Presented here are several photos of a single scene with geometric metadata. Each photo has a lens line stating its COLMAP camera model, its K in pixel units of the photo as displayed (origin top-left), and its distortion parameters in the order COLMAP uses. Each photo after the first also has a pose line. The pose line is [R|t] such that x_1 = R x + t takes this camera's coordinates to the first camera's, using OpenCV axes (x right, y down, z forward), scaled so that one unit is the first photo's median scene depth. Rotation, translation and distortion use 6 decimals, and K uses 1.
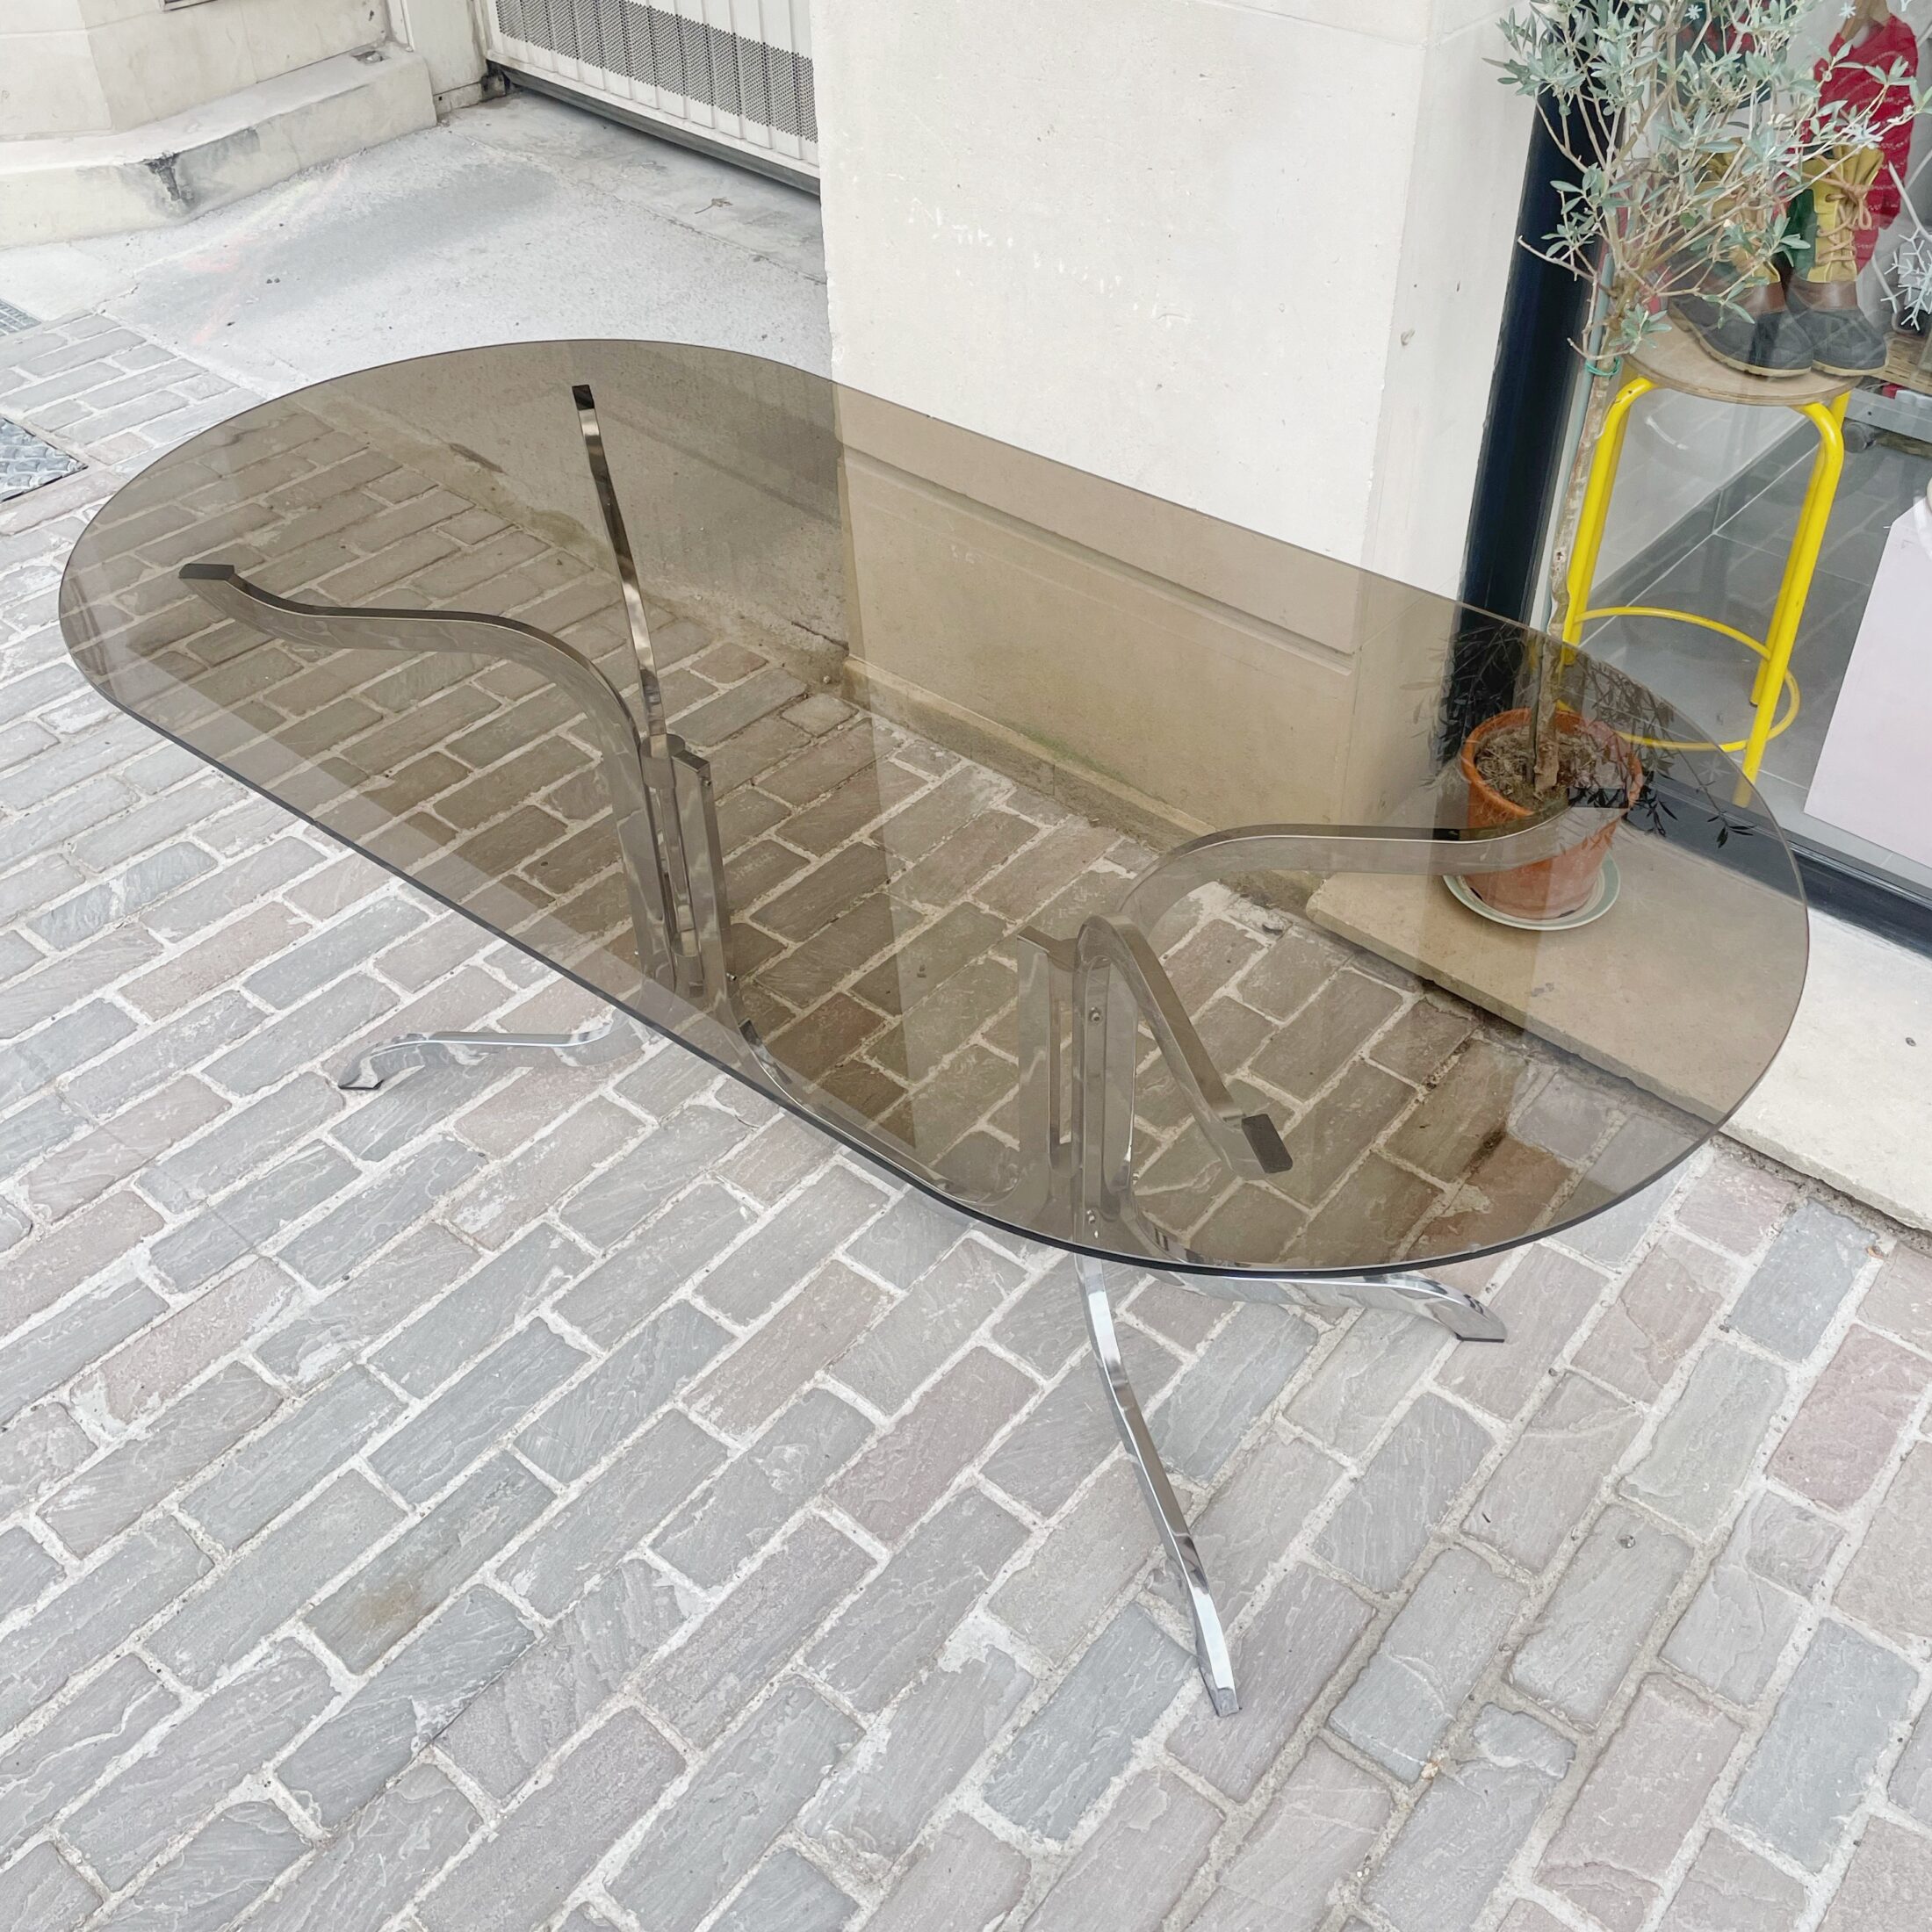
lens RADIAL K [[2030.3, 0, 1002.0], [0, 2030.3, 799.5], [0, 0, 1]] dist [0.087292, -0.108038]
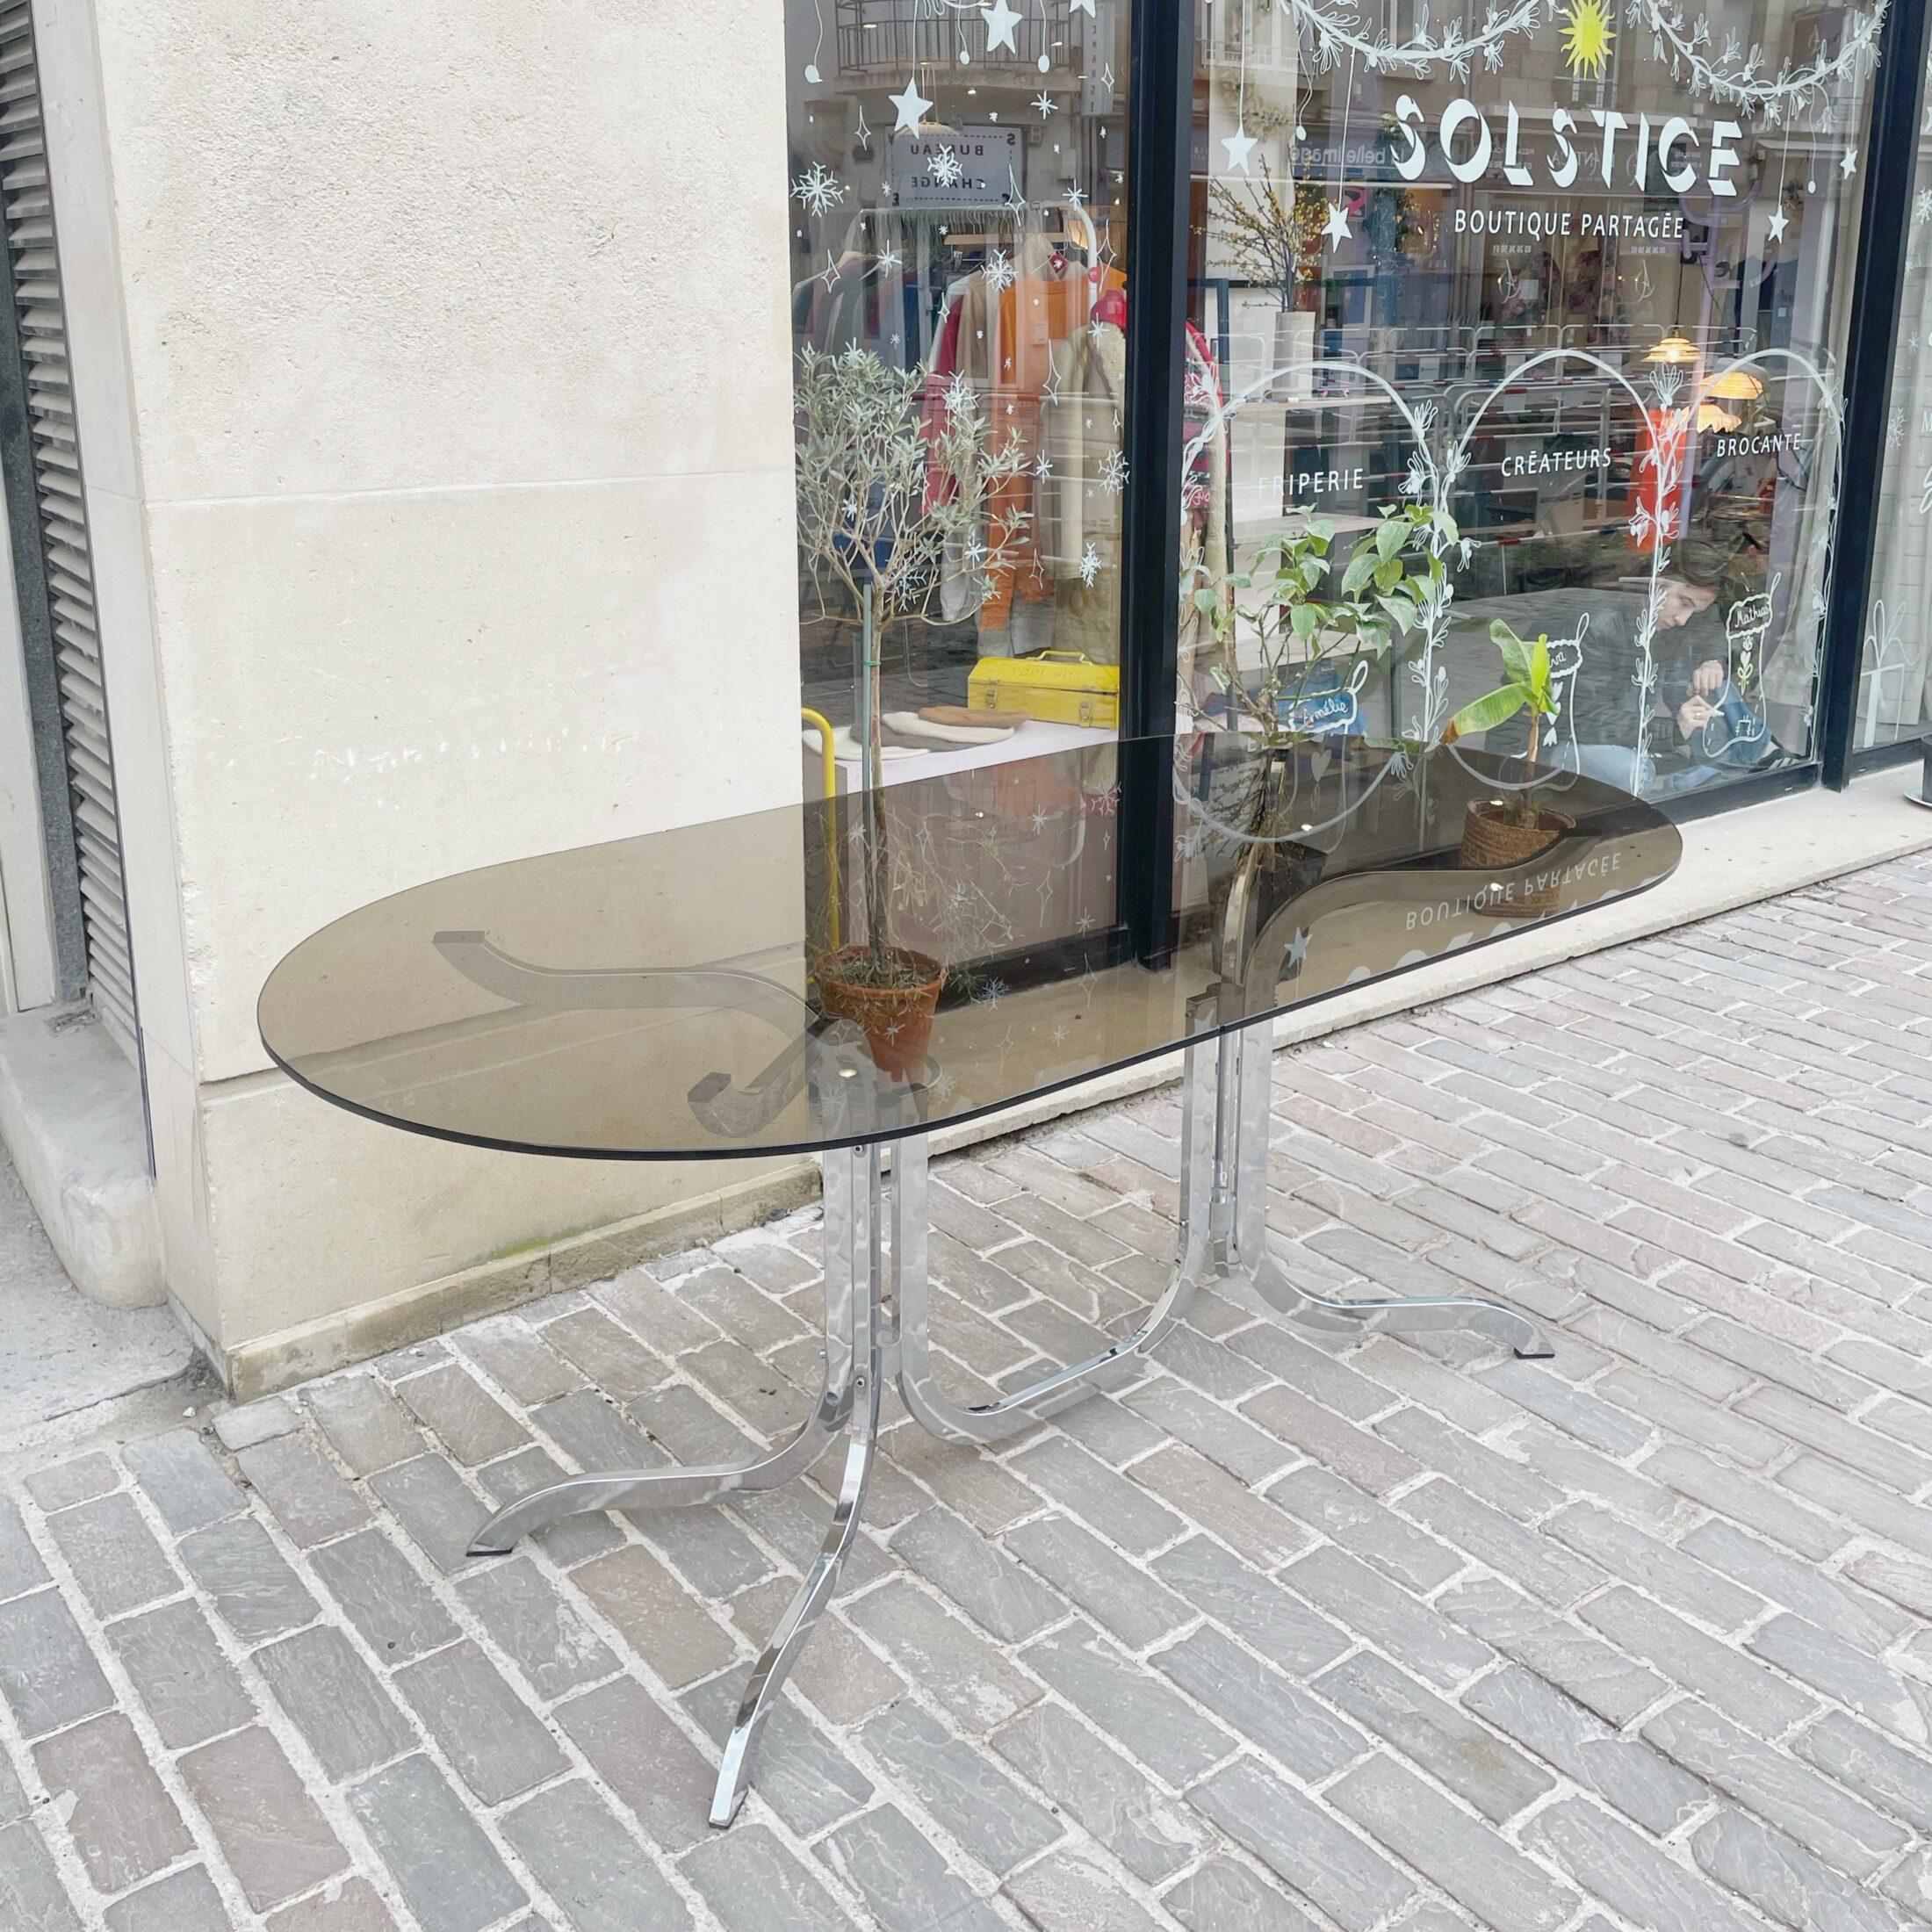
lens RADIAL K [[1975.4, 0, 997.0], [0, 1975.4, 777.2], [0, 0, 1]] dist [0.093364, -0.119990]
pose [[0.199667, -0.226662, 0.953288, -1.069784], [0.587537, 0.806280, 0.068648, -0.191263], [-0.784177, 0.546385, 0.294160, 0.569009]]
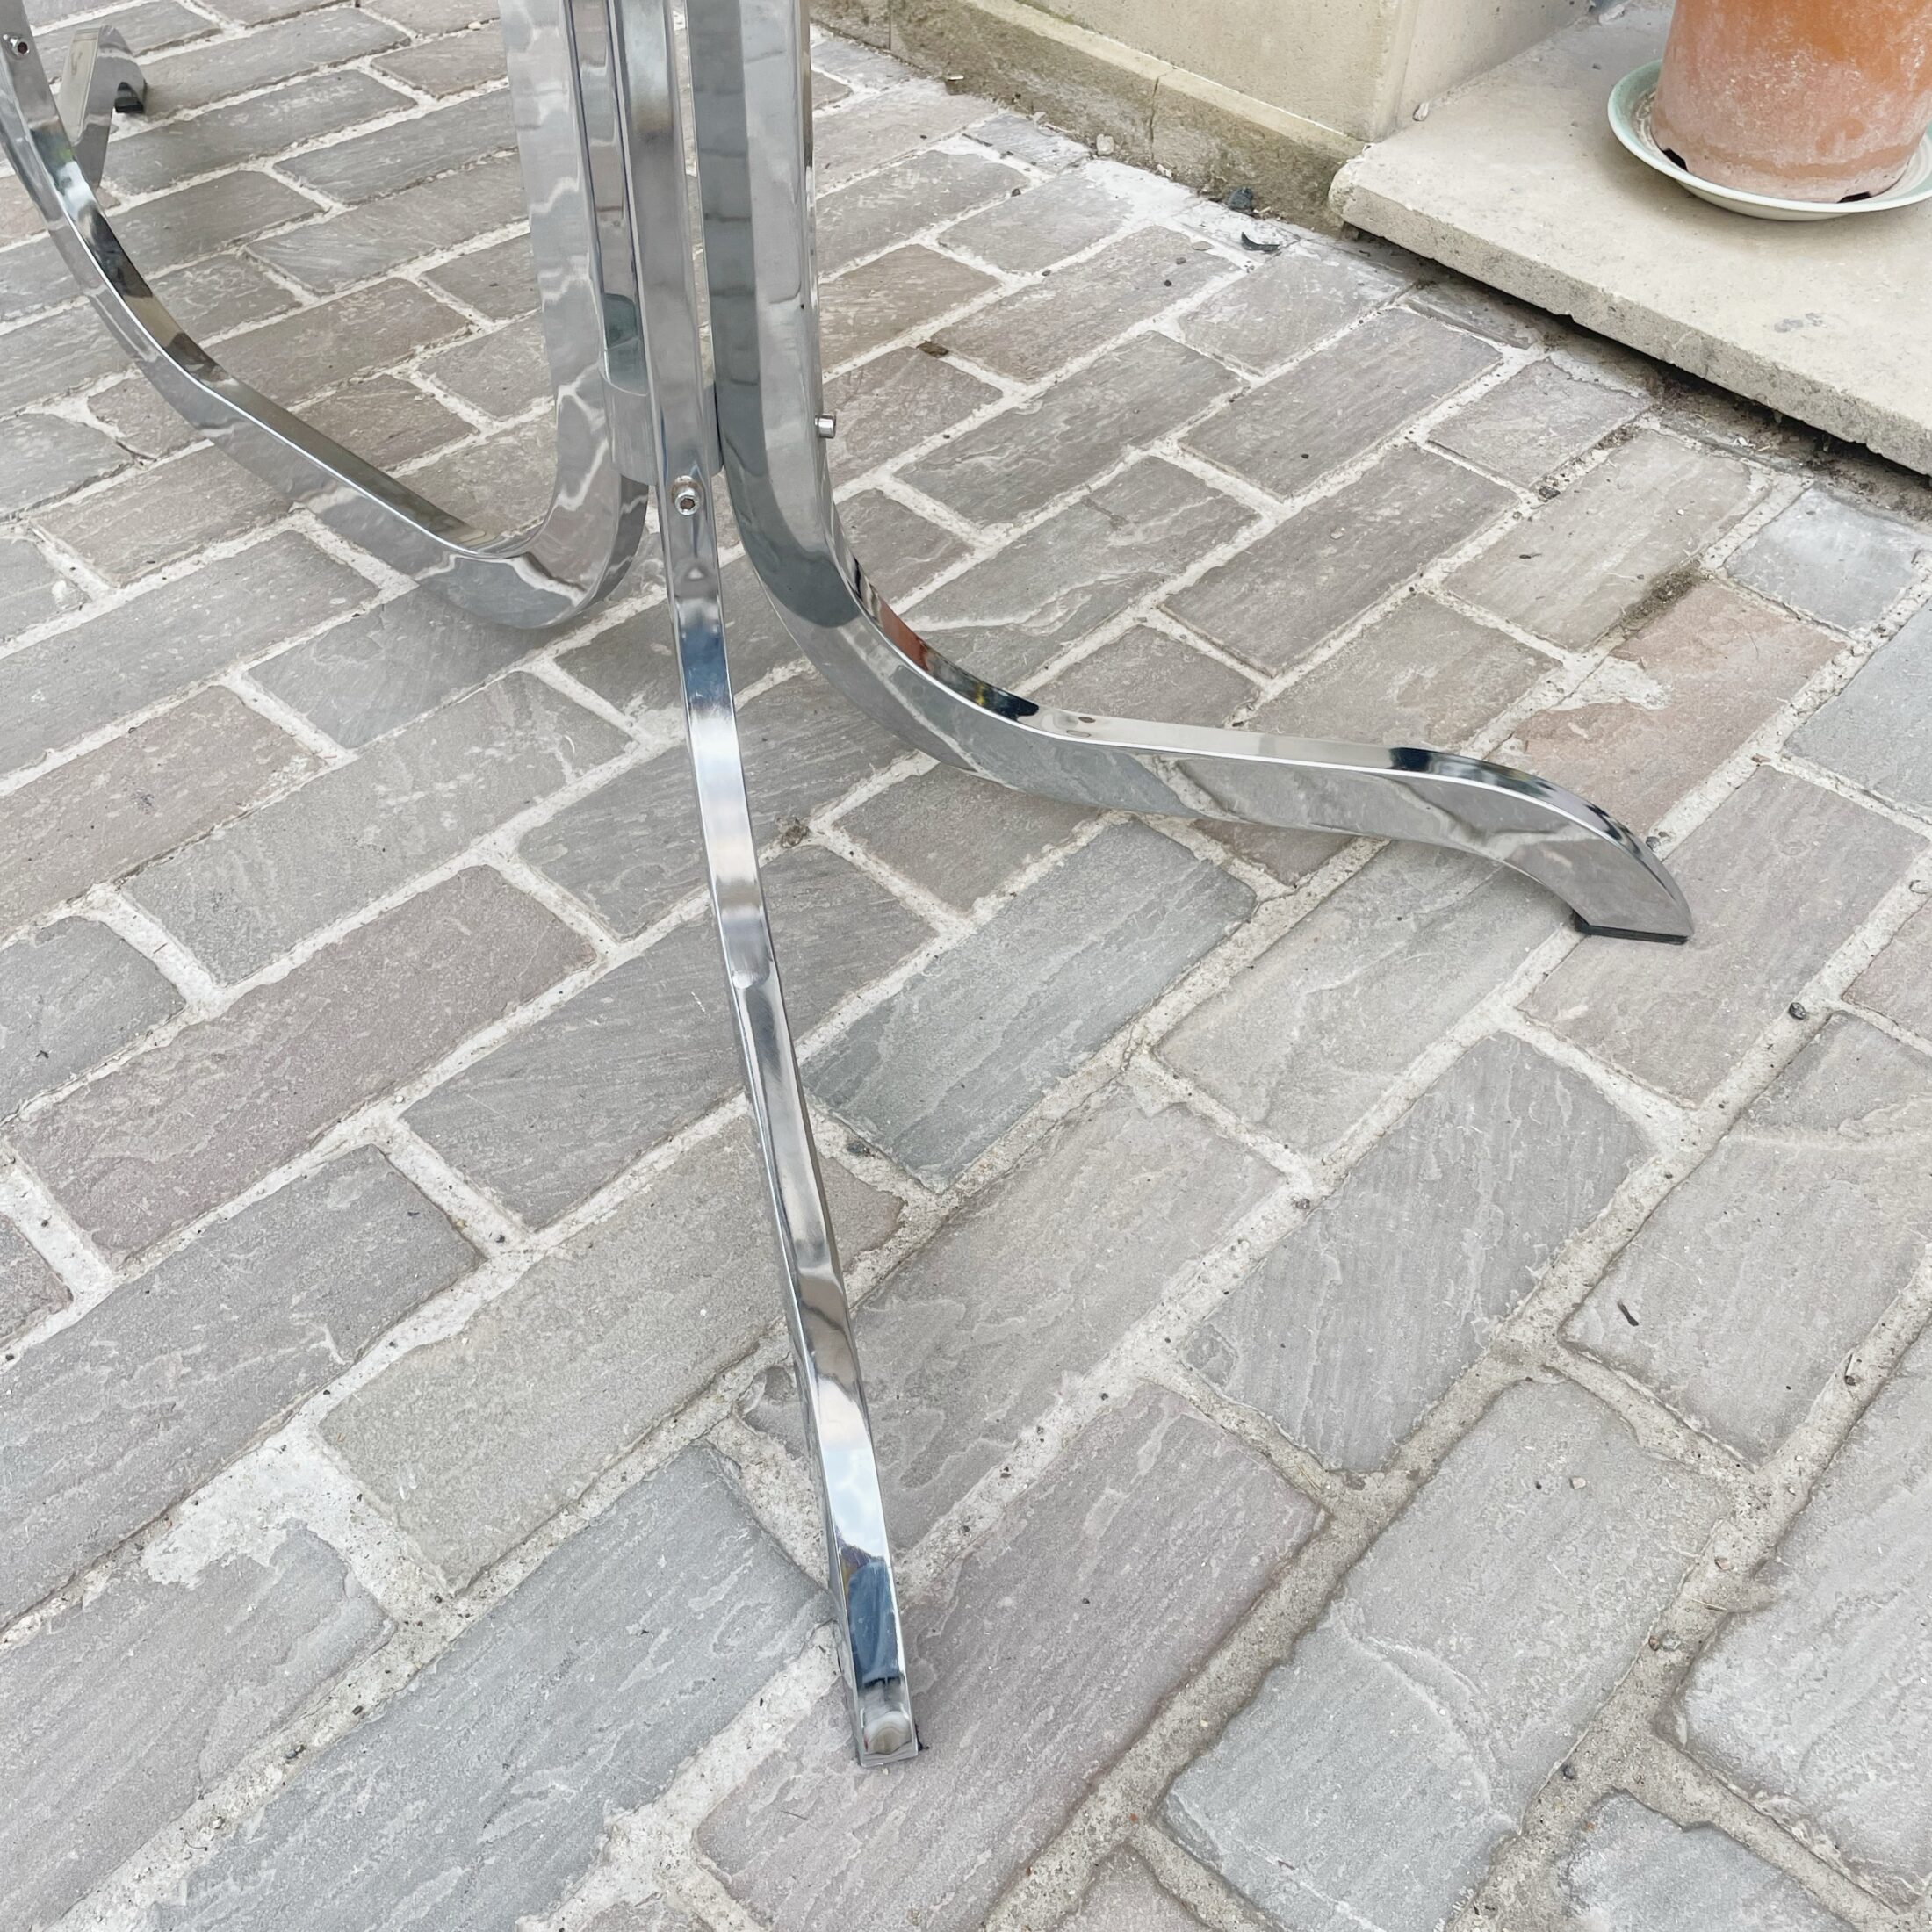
lens RADIAL K [[1950.0, 0, 966.3], [0, 1950.0, 1004.9], [0, 0, 1]] dist [0.096109, -0.134550]
pose [[0.996706, 0.079818, -0.014355, 0.101212], [-0.076301, 0.982912, 0.167517, 0.219549], [0.027480, -0.165869, 0.985765, 0.585362]]
